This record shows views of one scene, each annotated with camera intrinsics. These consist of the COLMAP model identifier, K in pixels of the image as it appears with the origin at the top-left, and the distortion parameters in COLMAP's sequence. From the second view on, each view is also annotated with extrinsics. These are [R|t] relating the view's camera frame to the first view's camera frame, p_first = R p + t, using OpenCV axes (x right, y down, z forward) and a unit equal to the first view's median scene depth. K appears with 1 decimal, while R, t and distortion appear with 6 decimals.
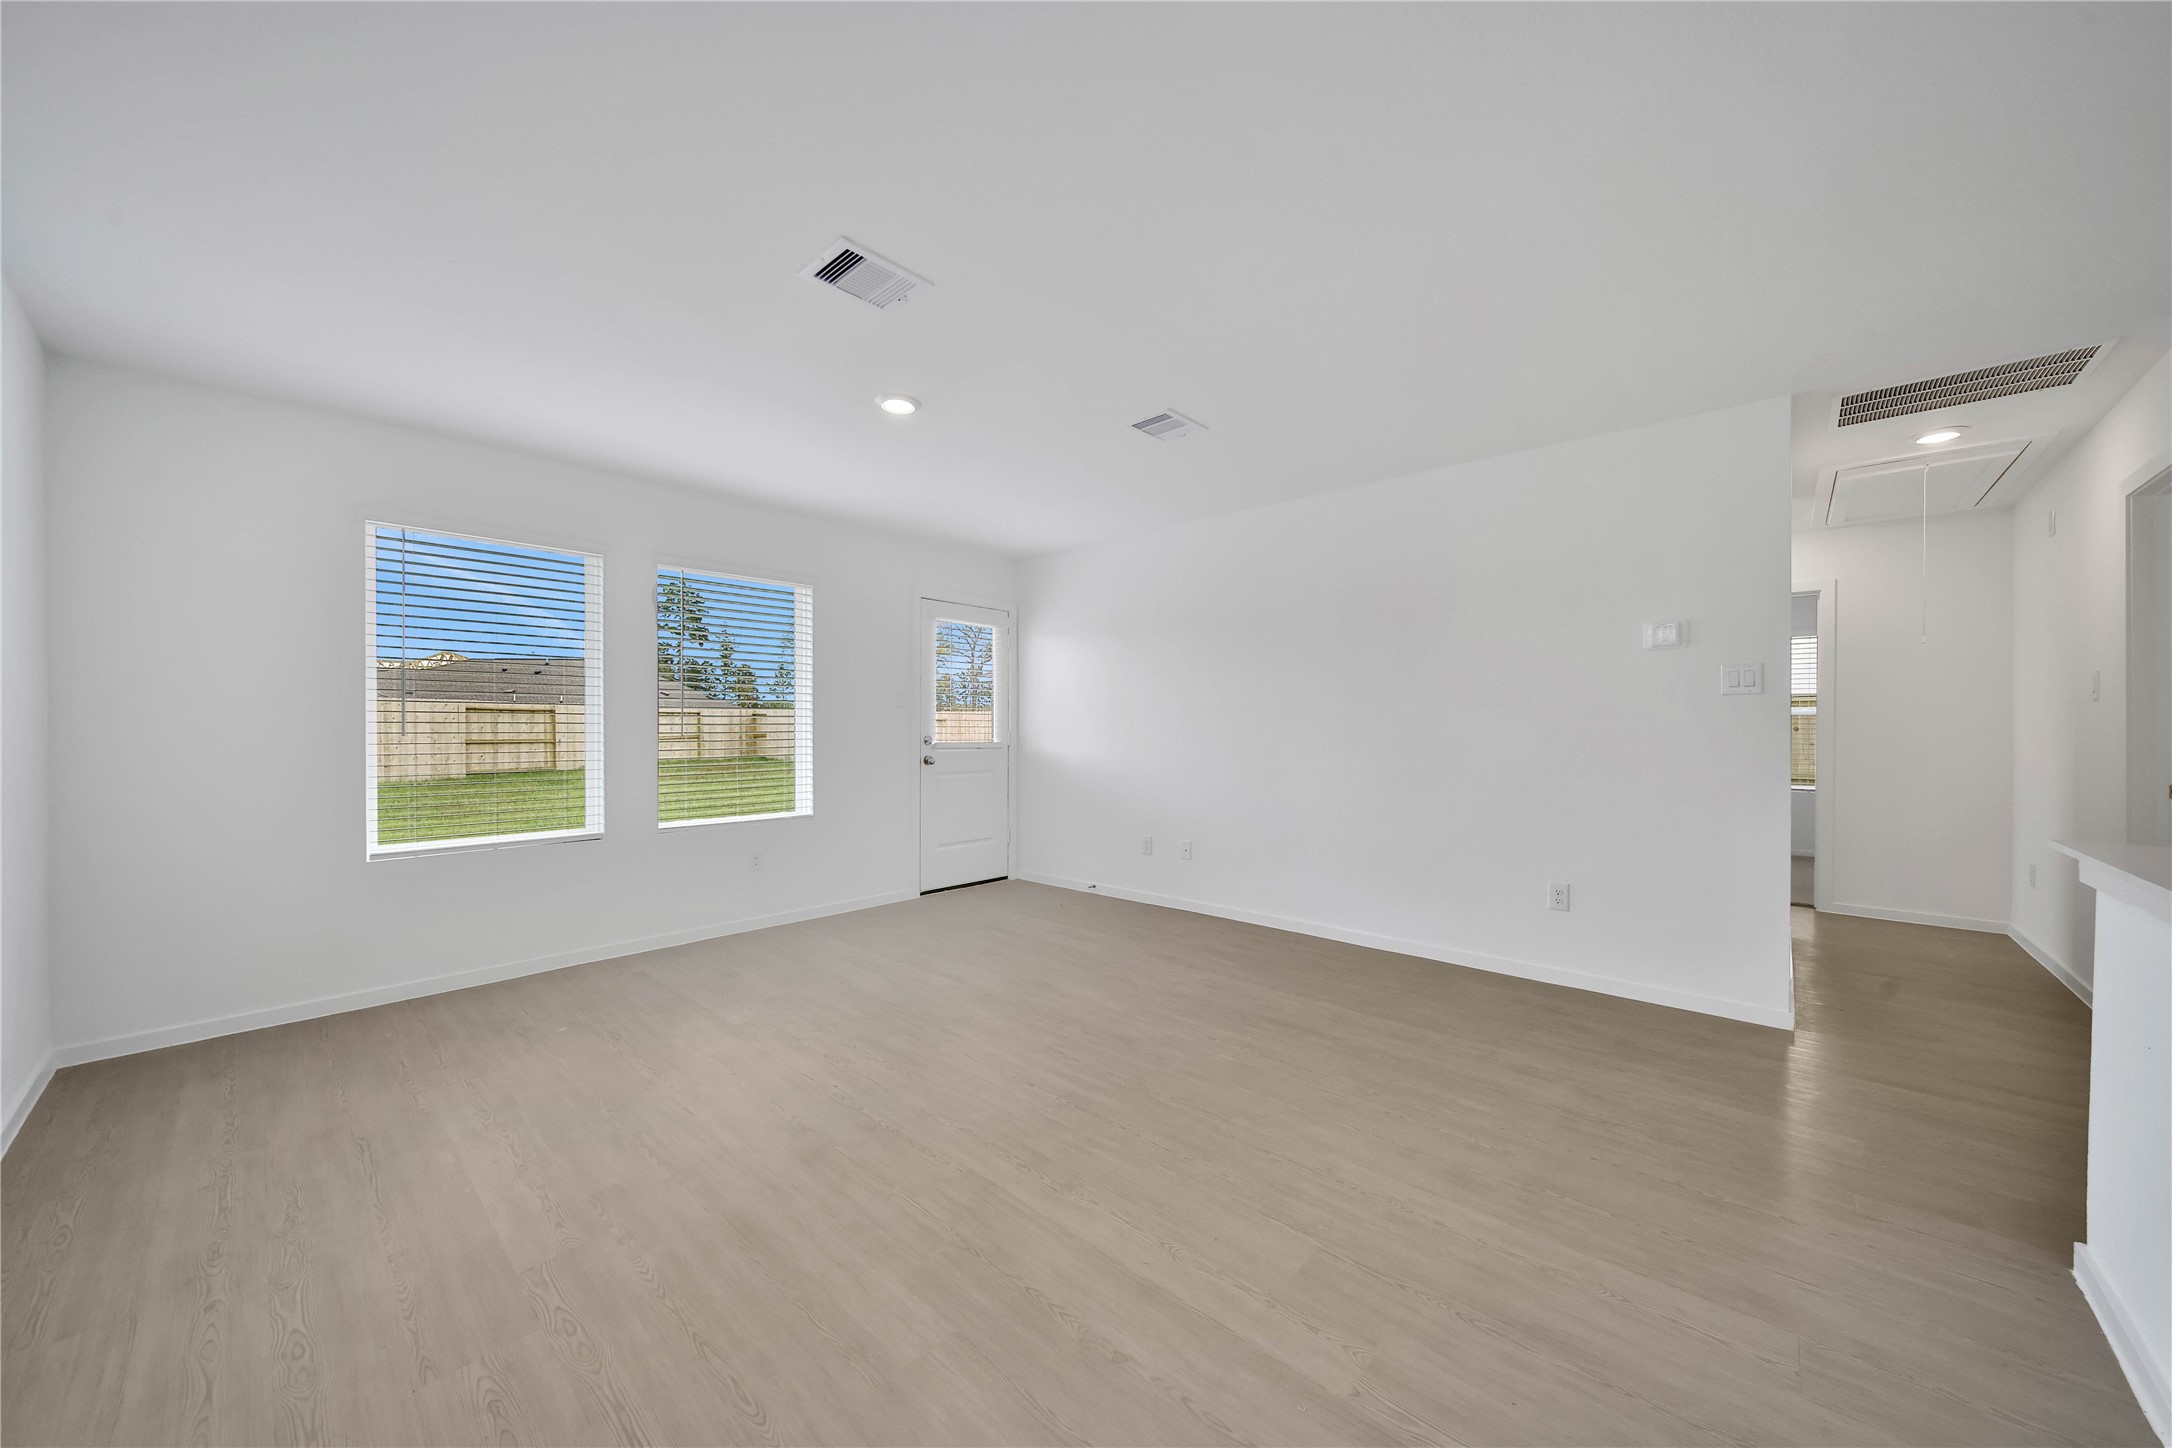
lens RADIAL K [[760.7, 0, 1082.4], [0, 760.7, 729.4], [0, 0, 1]] dist [0.001447, 0.000135]
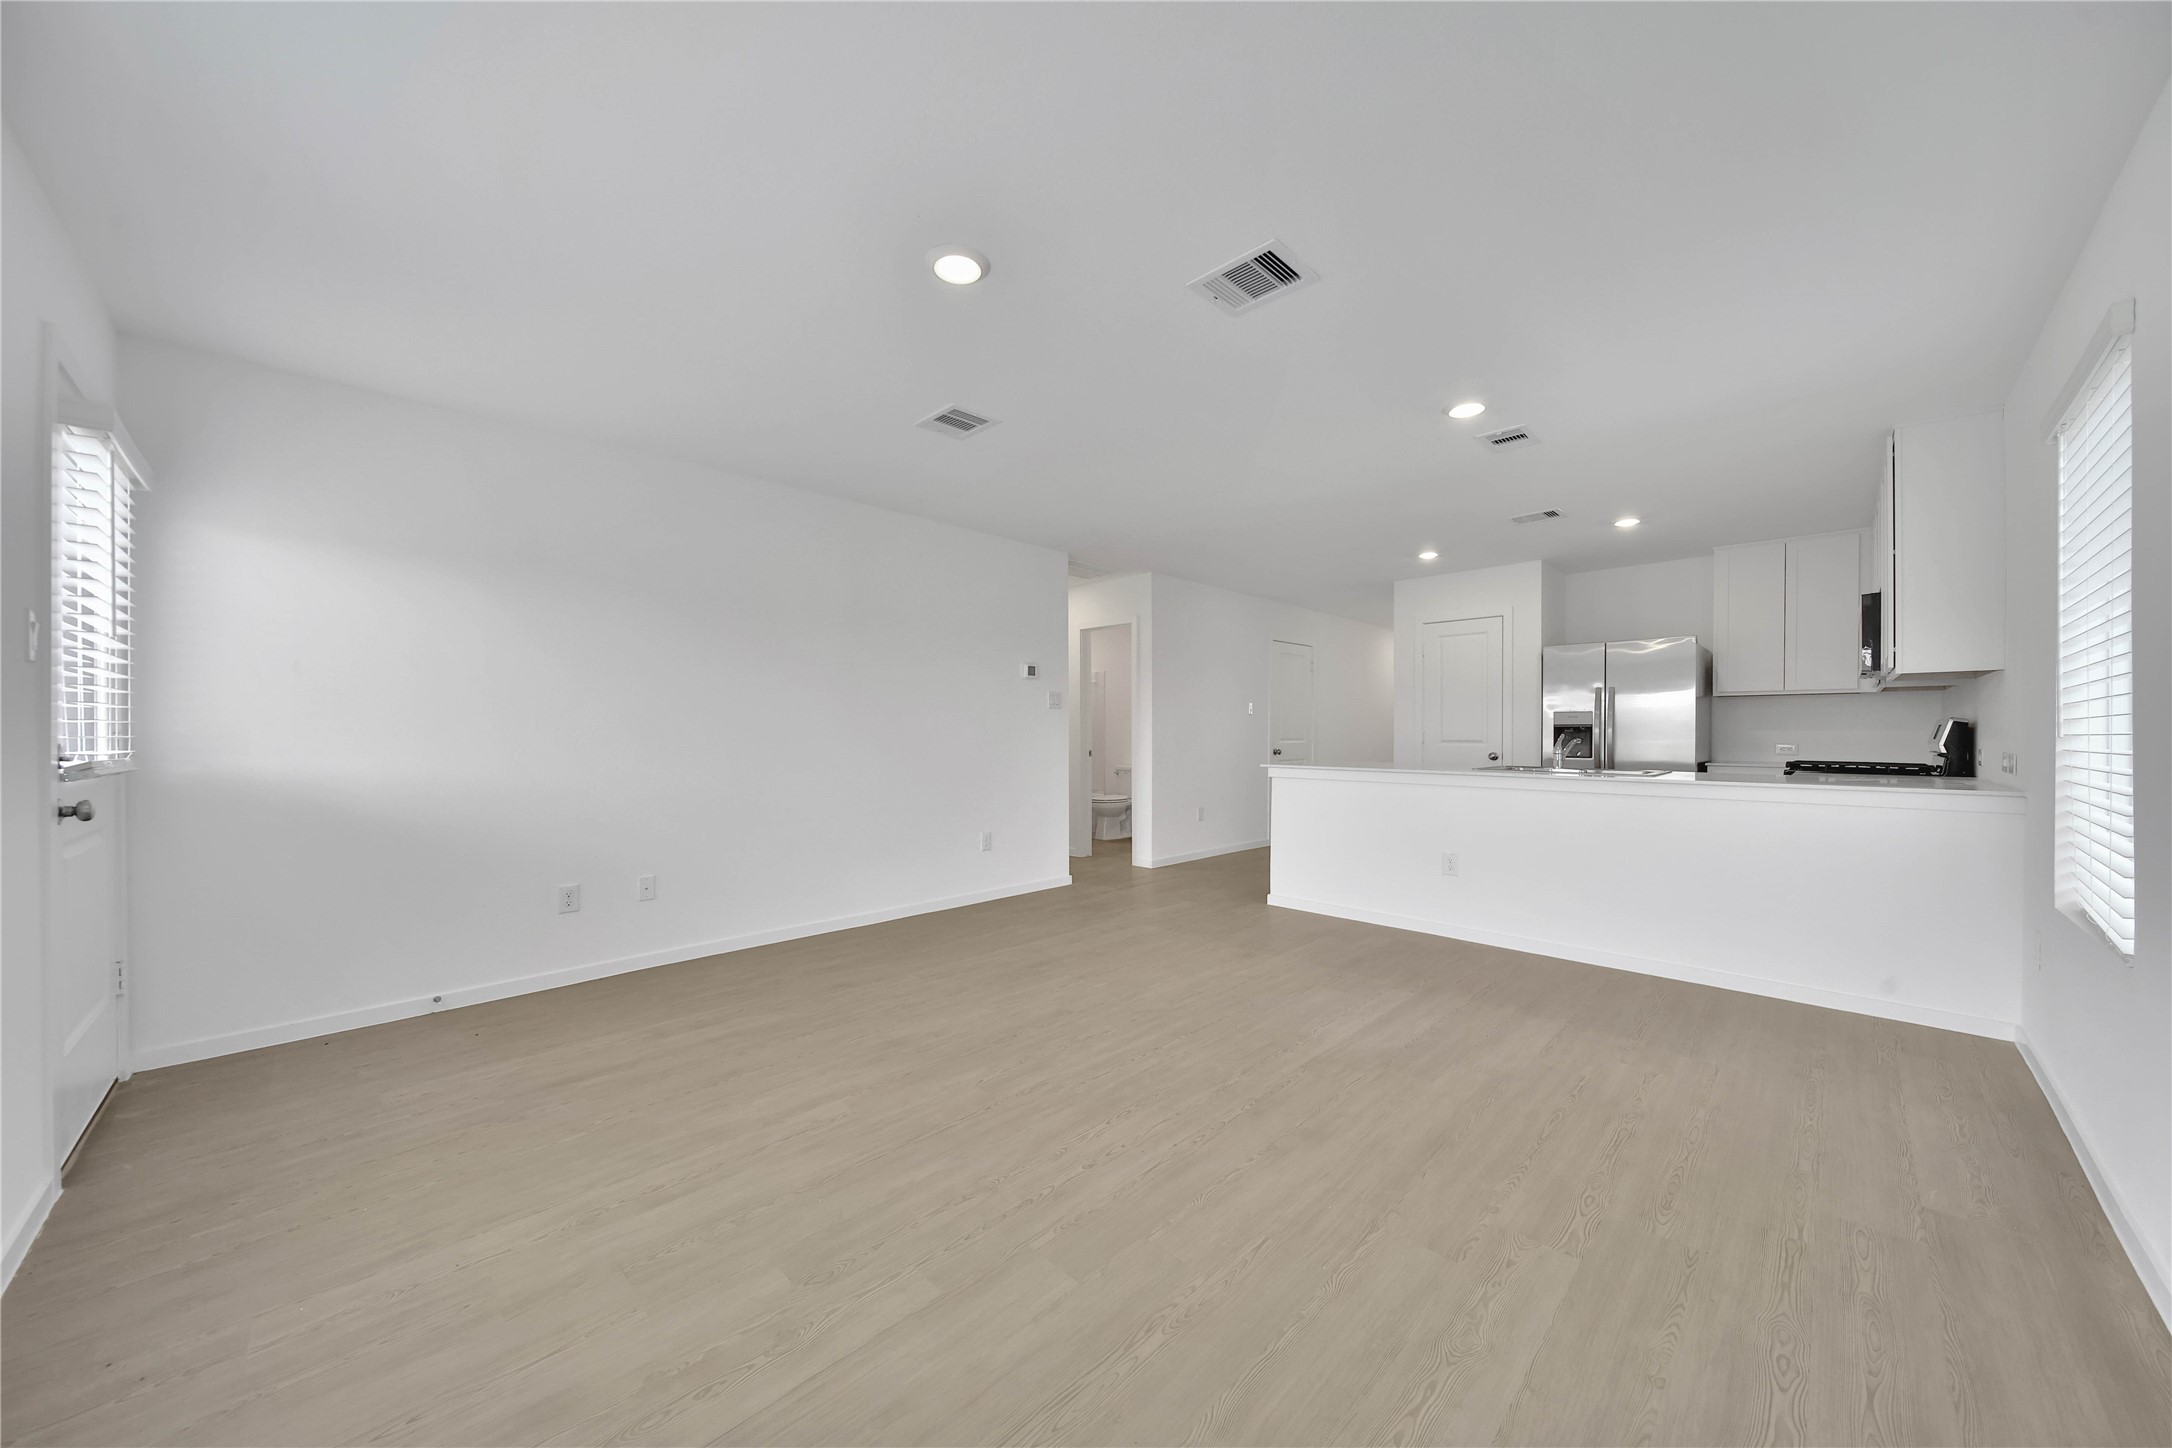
lens RADIAL K [[760.7, 0, 1082.4], [0, 760.7, 729.4], [0, 0, 1]] dist [0.001447, 0.000135]
pose [[0.042547, -0.001974, 0.999093, -1.113932], [0.003059, 0.999994, 0.001845, 0.004567], [-0.999090, 0.002978, 0.042553, 1.012022]]
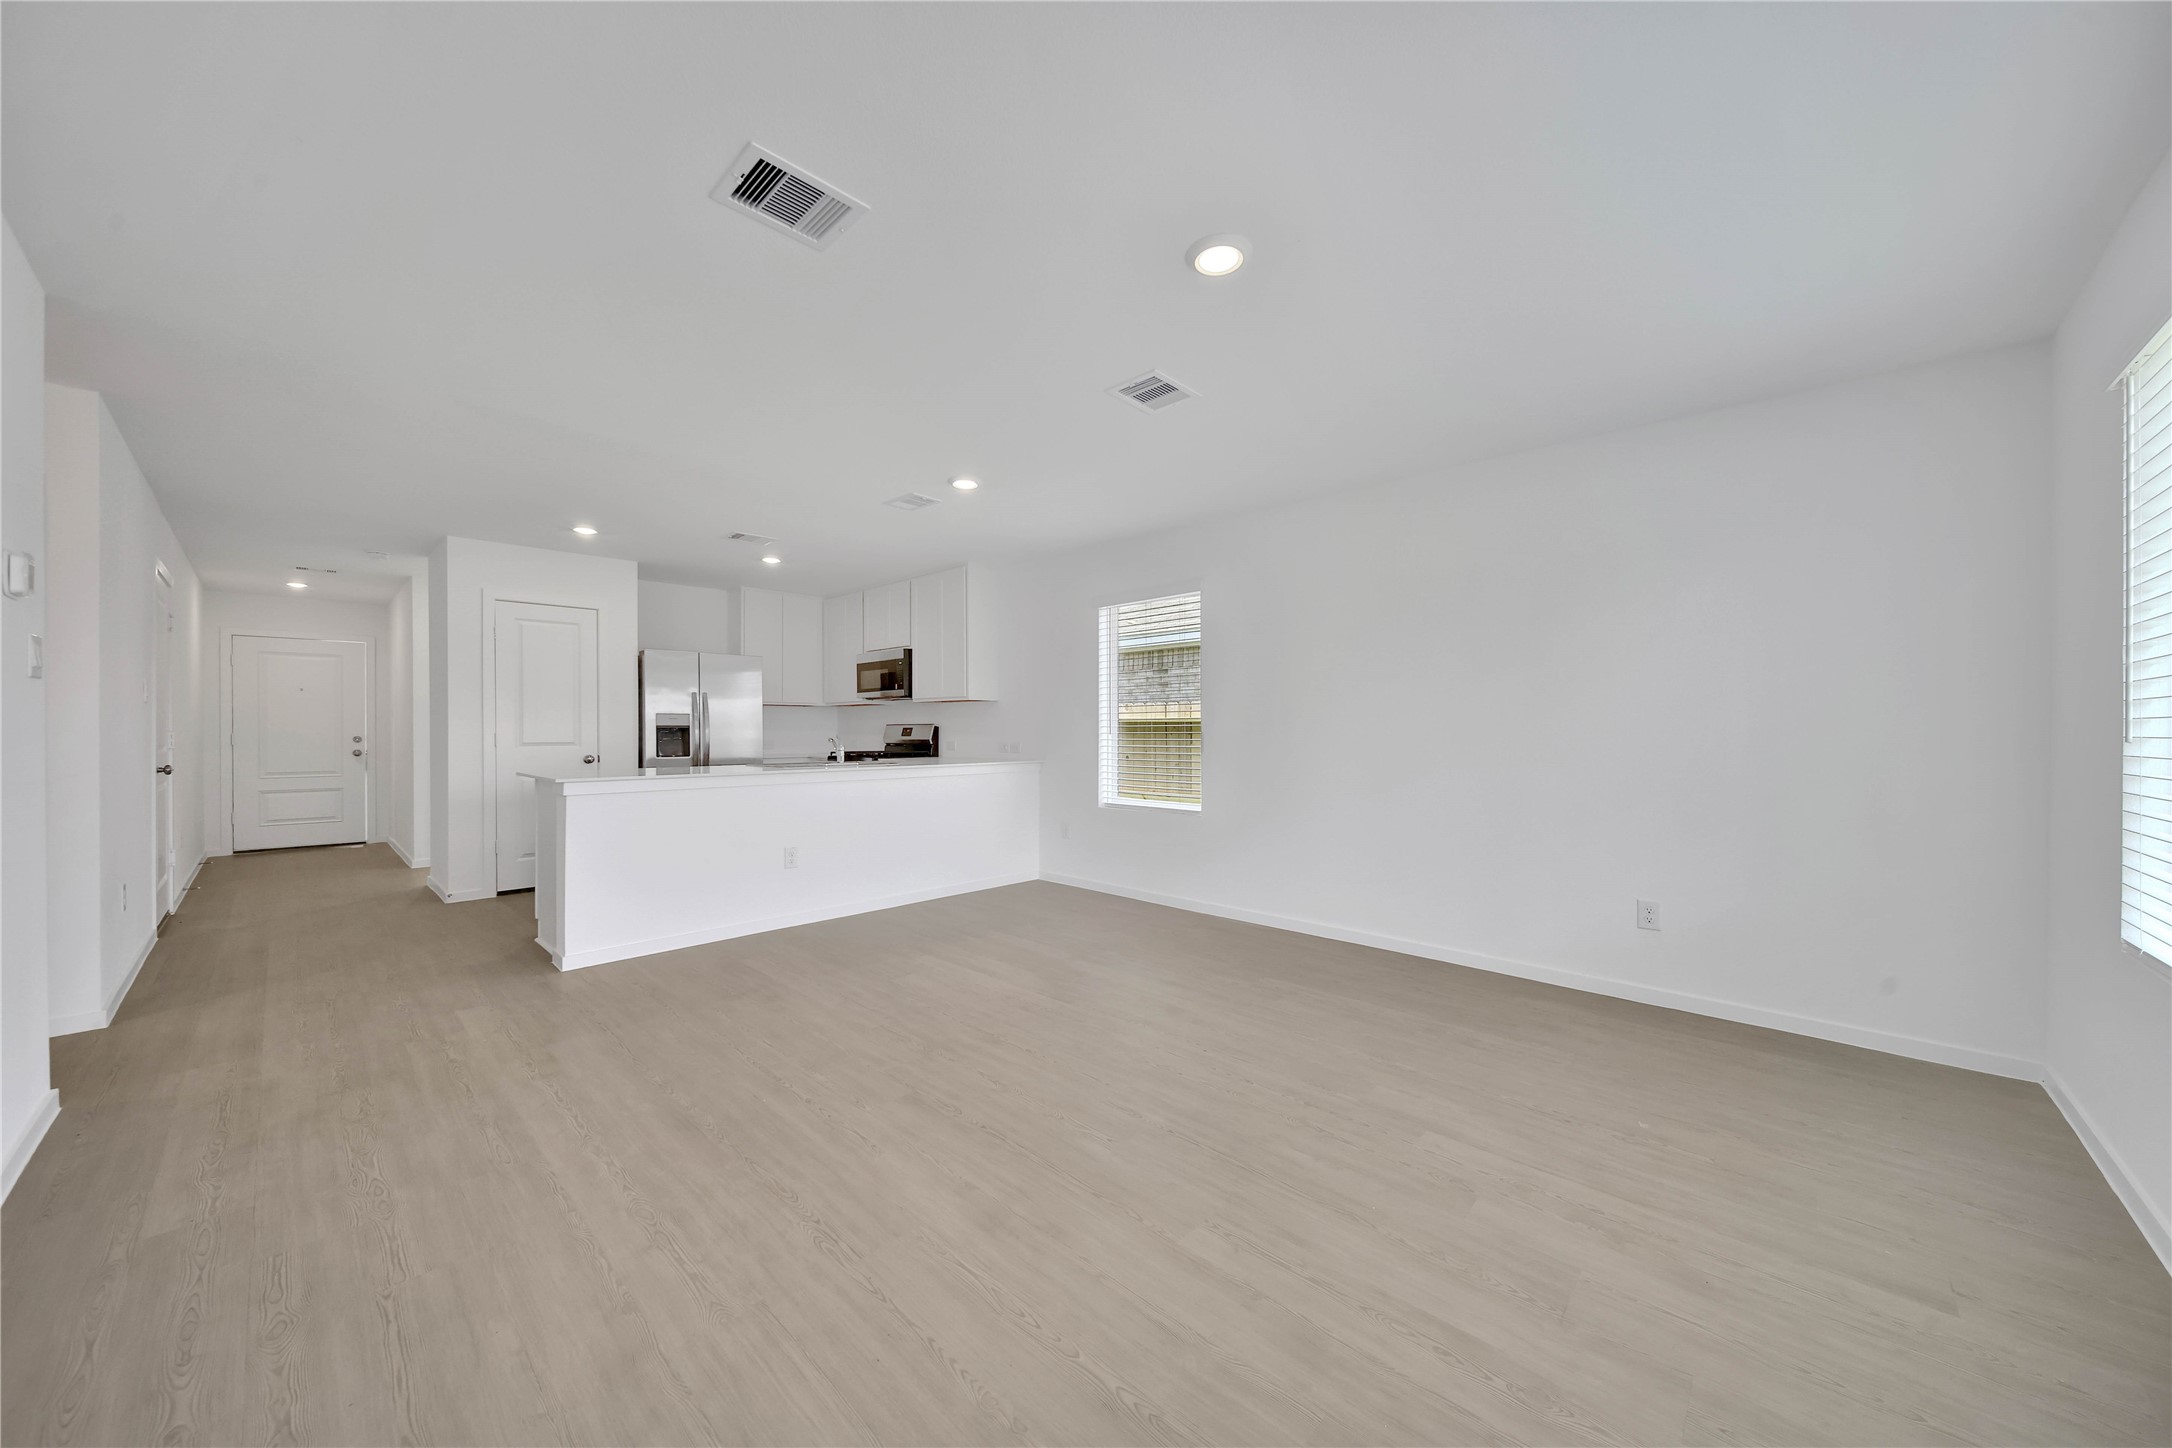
lens RADIAL K [[758.5, 0, 1078.0], [0, 758.5, 732.9], [0, 0, 1]] dist [0.000454, 0.000063]
pose [[-0.999850, -0.003717, 0.016891, -0.147351], [-0.003609, 0.999973, 0.006462, 0.001056], [-0.016915, 0.006400, -0.999836, 1.996437]]
